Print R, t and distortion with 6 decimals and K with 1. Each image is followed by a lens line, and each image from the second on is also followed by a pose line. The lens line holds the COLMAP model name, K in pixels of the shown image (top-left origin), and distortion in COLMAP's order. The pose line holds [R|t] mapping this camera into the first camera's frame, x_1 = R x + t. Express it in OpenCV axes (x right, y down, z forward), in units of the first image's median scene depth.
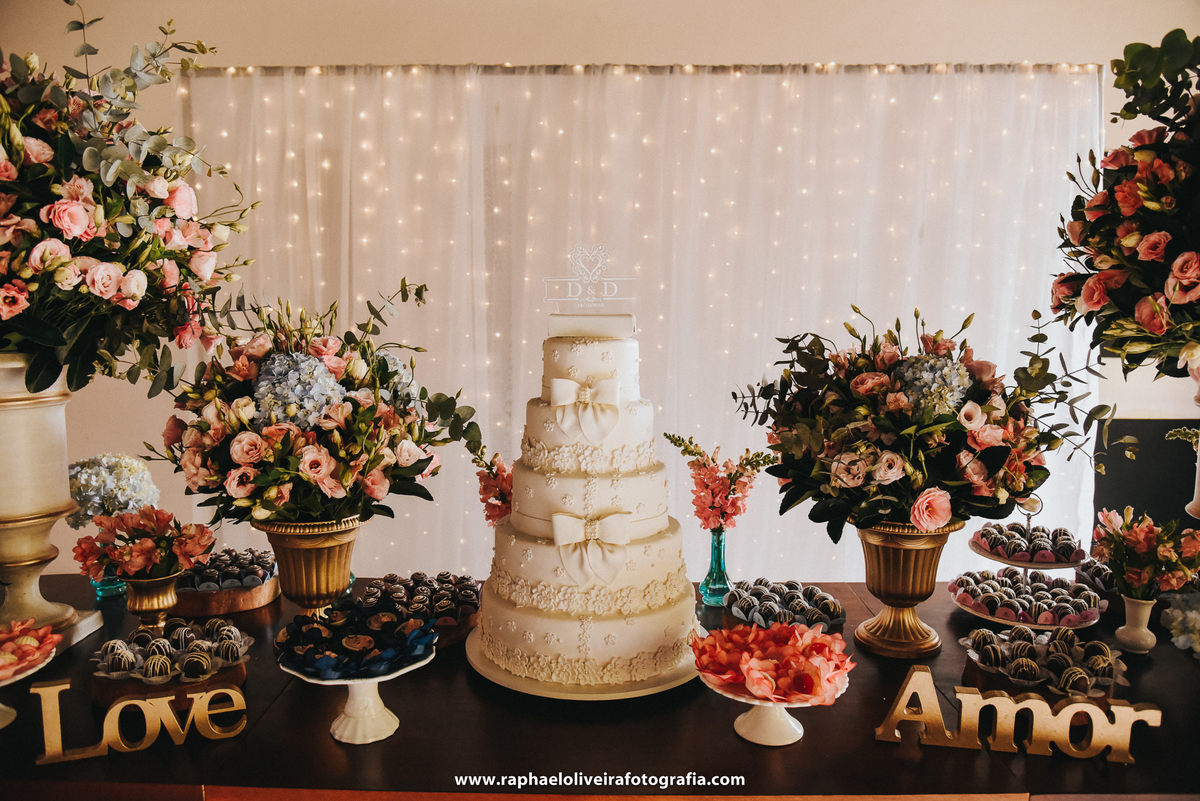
lens RADIAL K [[845.2, 0, 601.4], [0, 845.2, 403.5], [0, 0, 1]] dist [-0.062237, 0.011055]
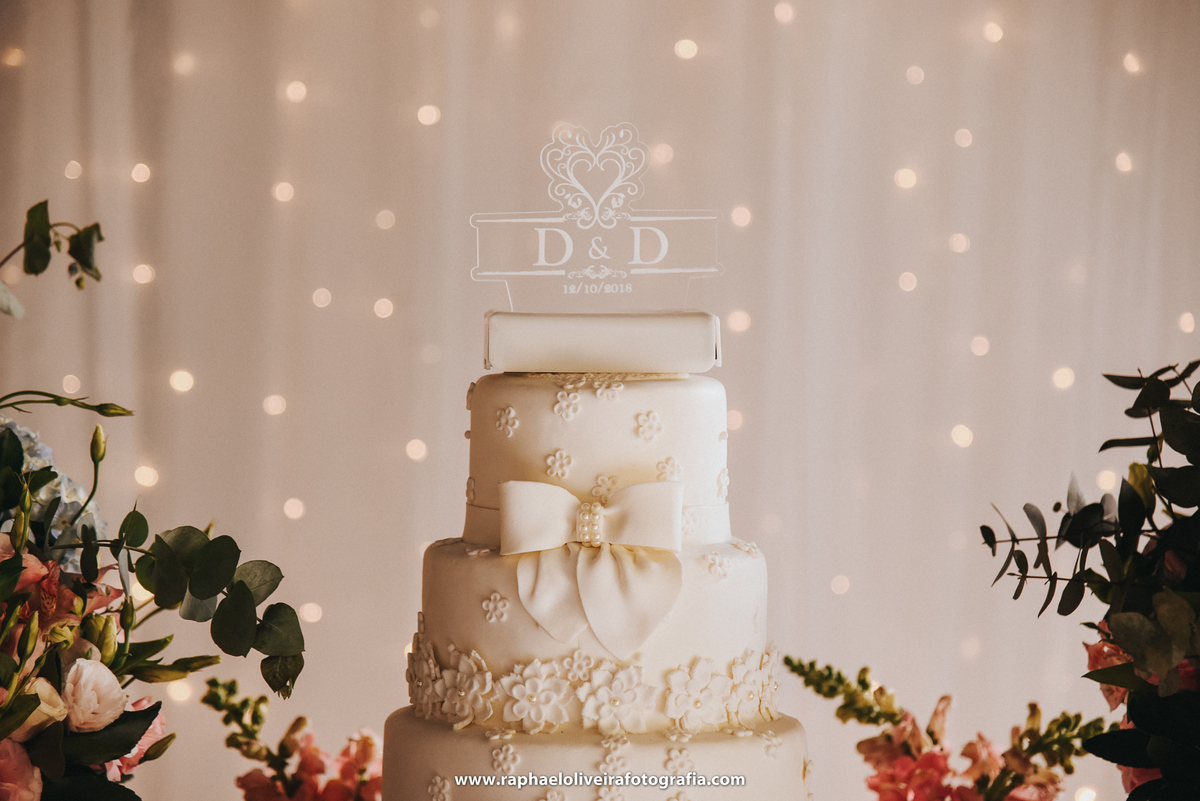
lens RADIAL K [[3821.0, 0, 601.2], [0, 3821.0, 407.6], [0, 0, 1]] dist [1.155520, 0.000000]
pose [[0.998562, -0.003343, 0.053504, -0.100965], [0.007535, 0.996898, -0.078349, 0.068361], [-0.053076, 0.078640, 0.995489, -0.676574]]
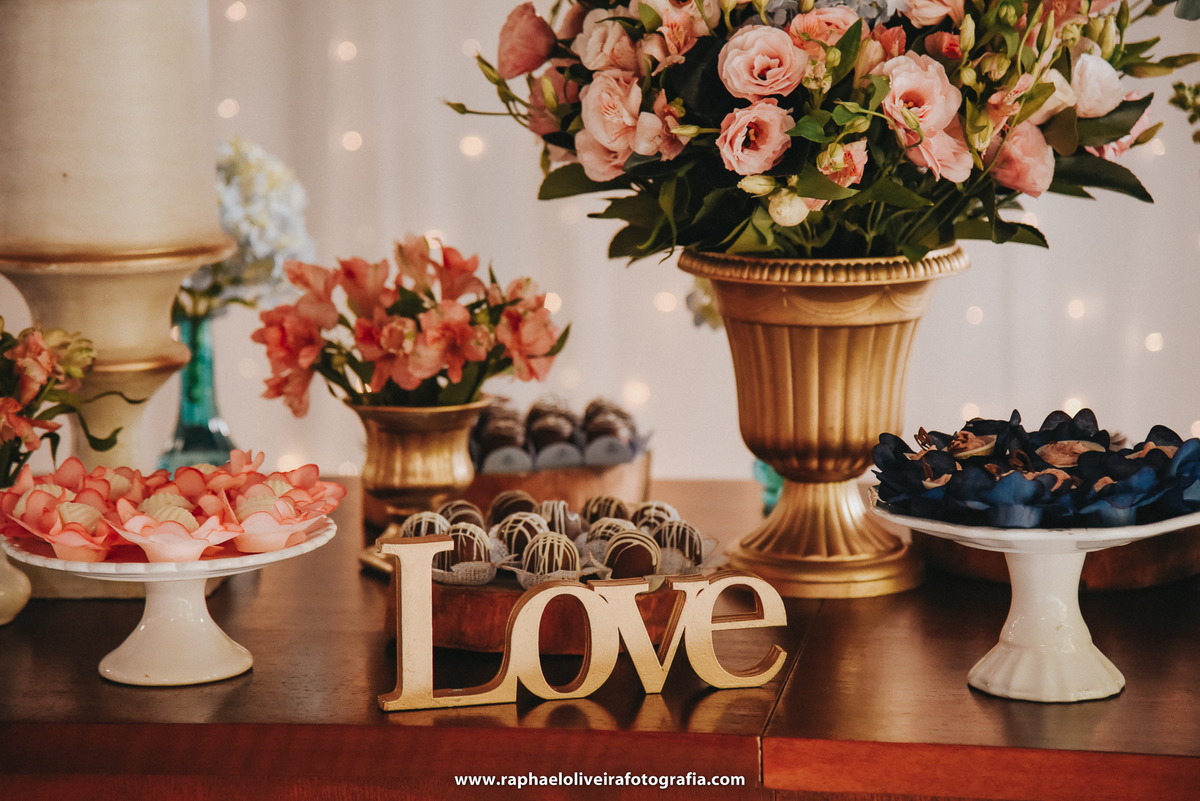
lens RADIAL K [[3821.0, 0, 604.1], [0, 3821.0, 392.8], [0, 0, 1]] dist [1.155520, 0.000000]
pose [[0.989947, 0.006480, -0.141293, -0.193257], [-0.000282, 0.999038, 0.043842, 0.123689], [0.141441, -0.043361, 0.988997, -0.934412]]
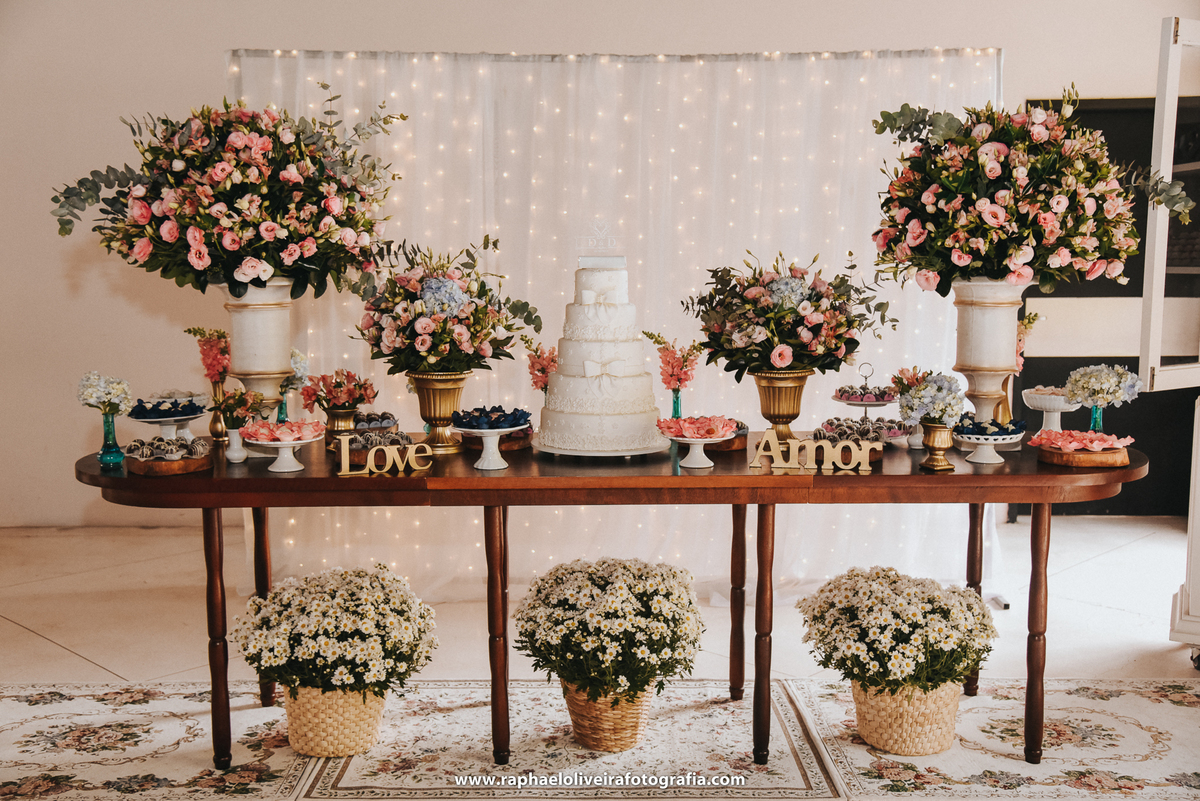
lens RADIAL K [[1259.2, 0, 597.0], [0, 1259.2, 406.6], [0, 0, 1]] dist [0.079173, 0.000000]
pose [[0.999330, -0.009714, 0.035275, -0.119385], [0.009571, 0.999945, 0.004205, 0.205051], [-0.035314, -0.003864, 0.999369, -1.696483]]
